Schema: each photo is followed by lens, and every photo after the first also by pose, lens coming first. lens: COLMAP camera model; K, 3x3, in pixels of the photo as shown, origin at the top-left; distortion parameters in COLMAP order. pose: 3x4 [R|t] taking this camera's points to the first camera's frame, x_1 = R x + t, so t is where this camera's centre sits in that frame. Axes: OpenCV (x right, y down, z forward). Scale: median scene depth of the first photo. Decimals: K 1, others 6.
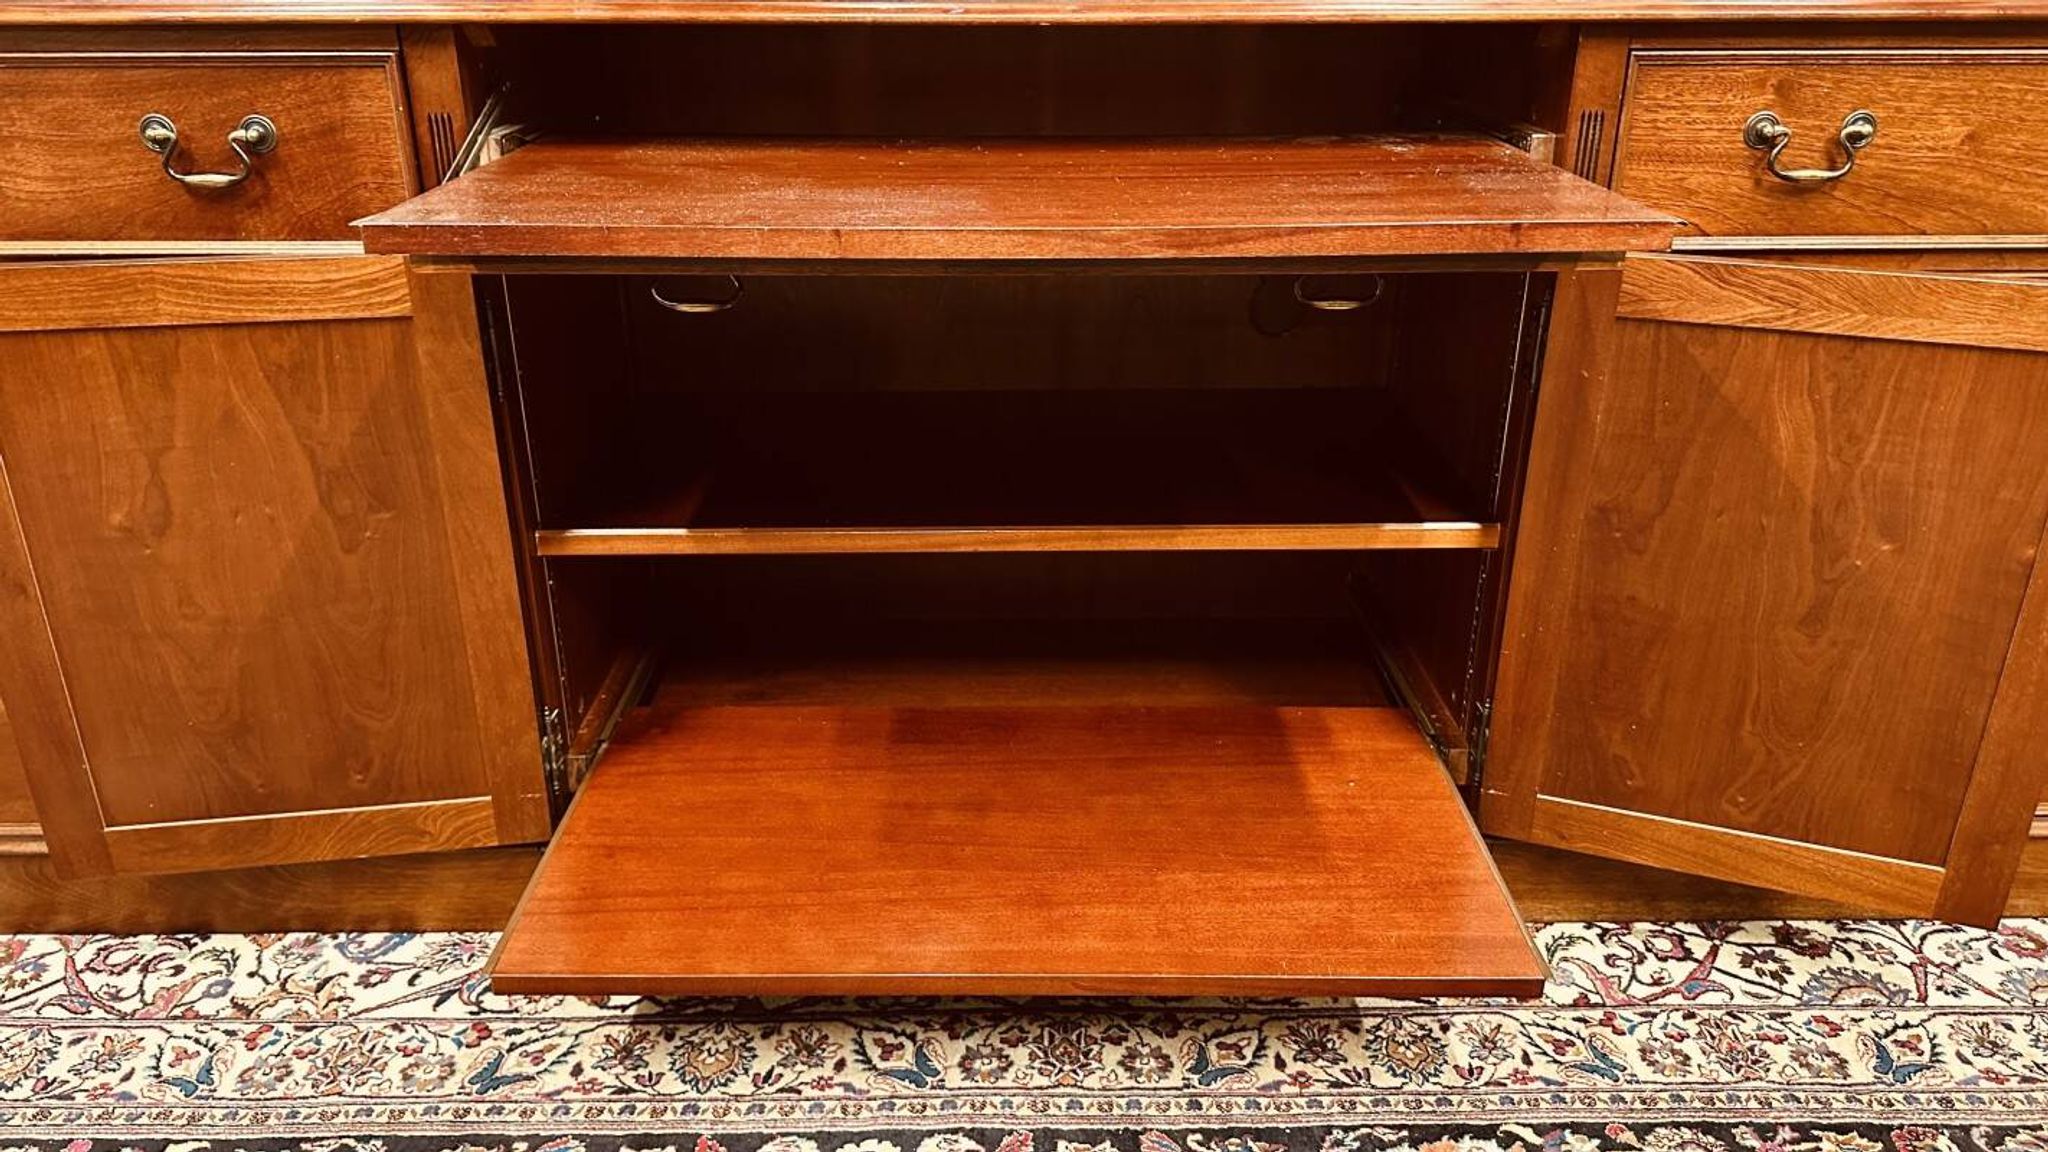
lens RADIAL K [[1549.3, 0, 1025.0], [0, 1549.3, 546.2], [0, 0, 1]] dist [-0.002317, -0.006260]
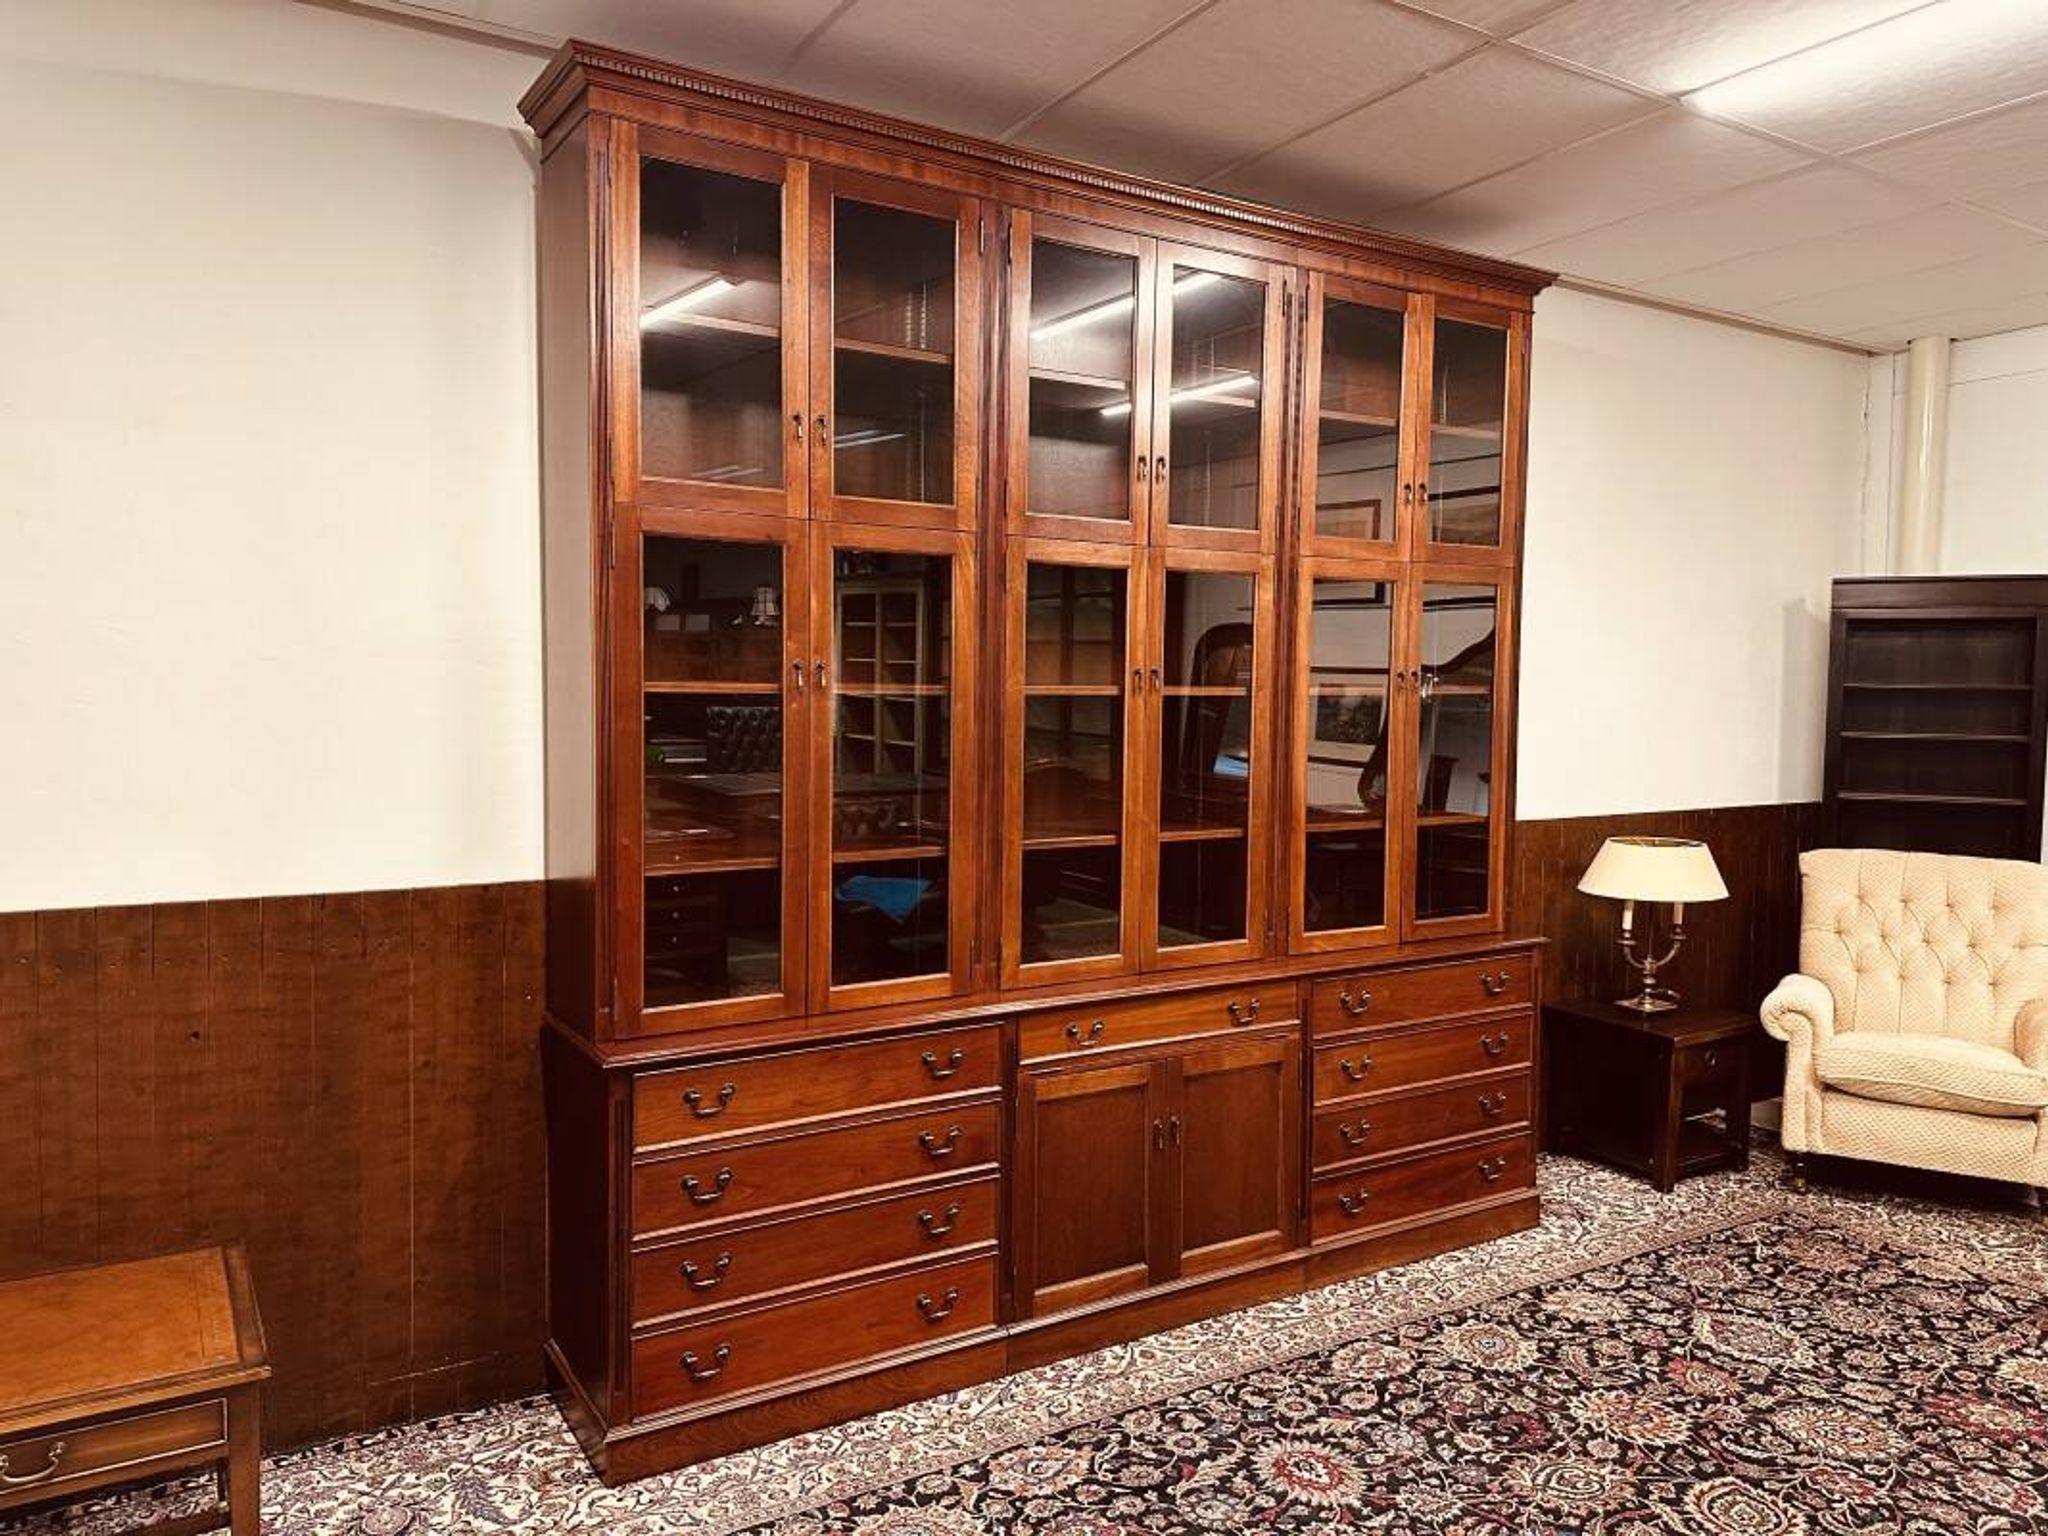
lens RADIAL K [[1461.1, 0, 1019.2], [0, 1461.1, 765.7], [0, 0, 1]] dist [0.027091, -0.037315]
pose [[0.858495, -0.024629, 0.512230, -1.598505], [0.198535, 0.936918, -0.287696, 0.027482], [-0.472832, 0.348681, 0.809229, -1.287006]]
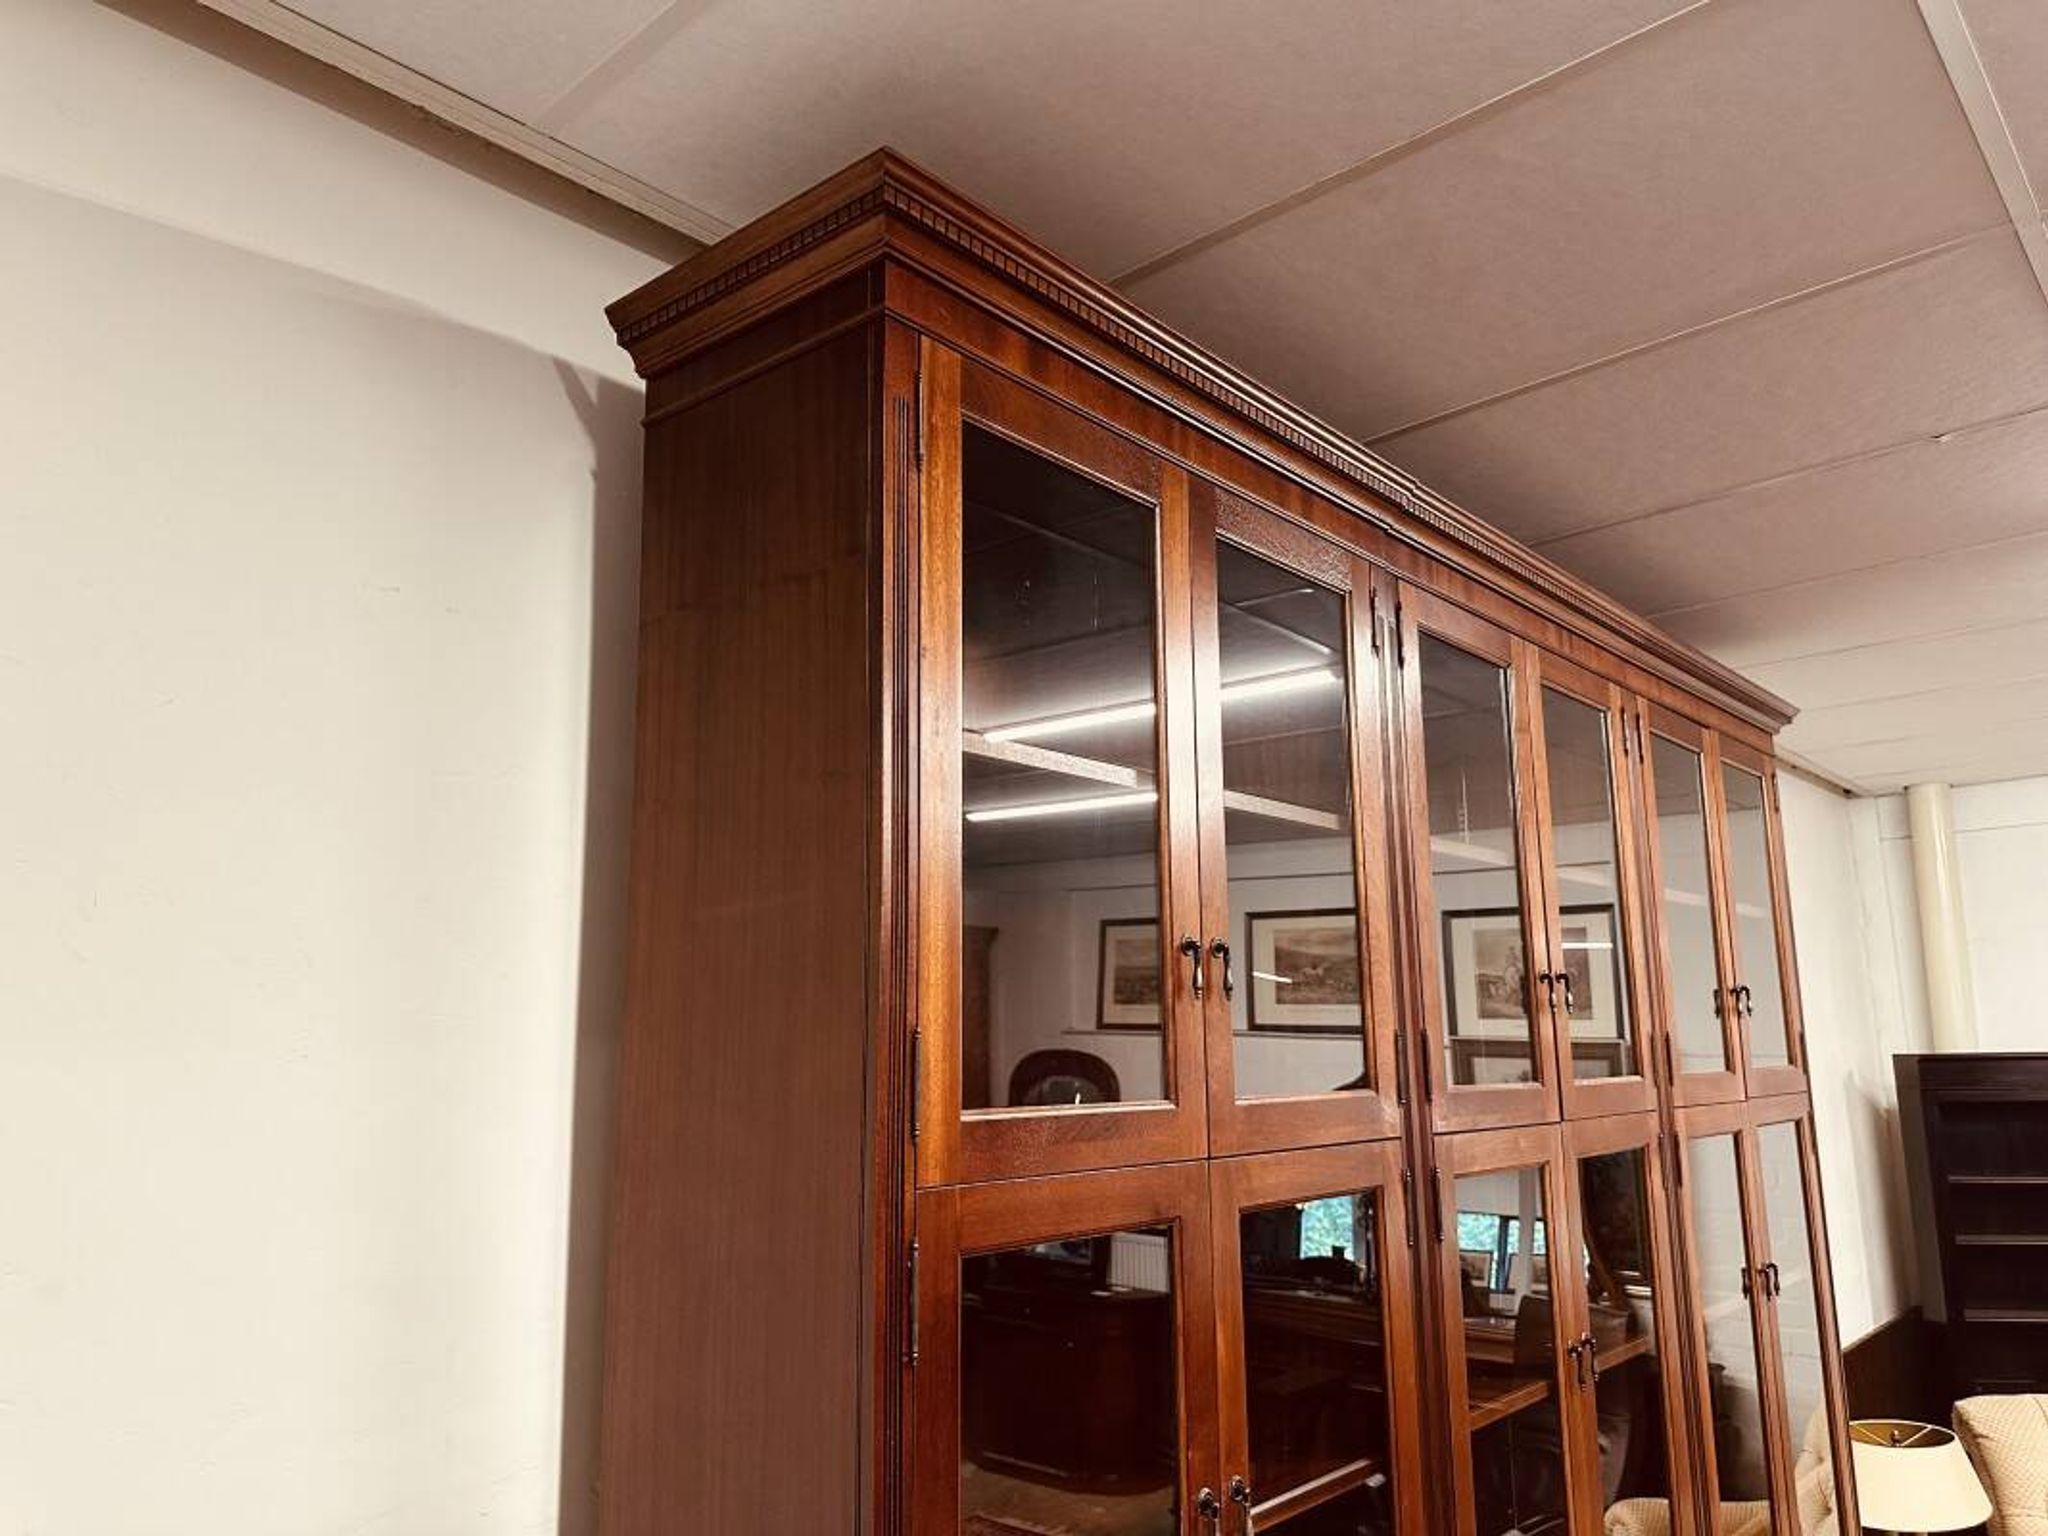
lens RADIAL K [[1460.0, 0, 1017.5], [0, 1460.0, 774.4], [0, 0, 1]] dist [0.016118, -0.021602]
pose [[0.678489, 0.123745, 0.724113, -1.617727], [0.308735, 0.846398, -0.433926, -0.889859], [-0.666584, 0.517974, 0.536068, -0.030077]]
